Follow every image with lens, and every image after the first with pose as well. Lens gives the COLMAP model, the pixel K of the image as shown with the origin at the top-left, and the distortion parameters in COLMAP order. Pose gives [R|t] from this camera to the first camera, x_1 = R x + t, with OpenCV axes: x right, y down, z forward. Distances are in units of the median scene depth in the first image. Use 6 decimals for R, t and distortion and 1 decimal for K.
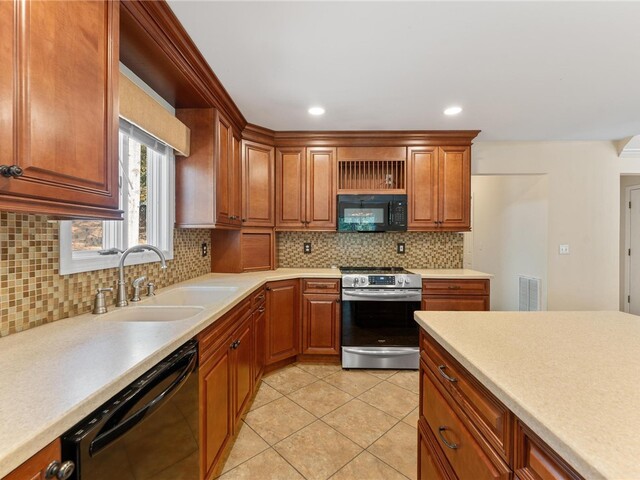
lens RADIAL K [[289.6, 0, 321.4], [0, 289.6, 235.9], [0, 0, 1]] dist [-0.000683, -0.000616]
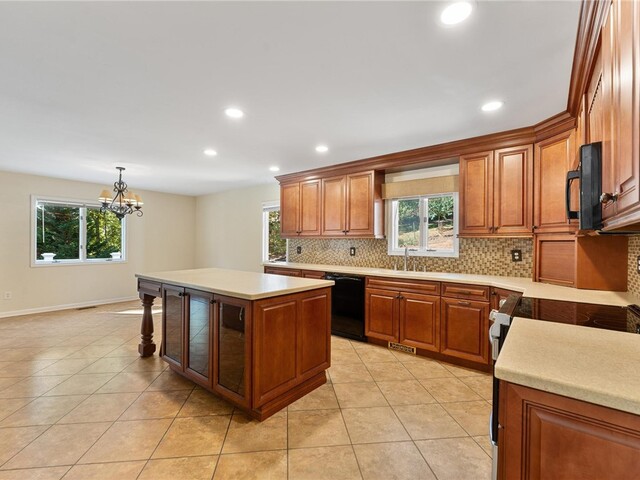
lens RADIAL K [[289.6, 0, 320.6], [0, 289.6, 243.4], [0, 0, 1]] dist [-0.000683, -0.000616]
pose [[-0.601546, -0.010349, -0.798771, 1.135881], [-0.013099, 0.999909, -0.003090, 0.012777], [0.798731, 0.008604, -0.601627, 1.235635]]
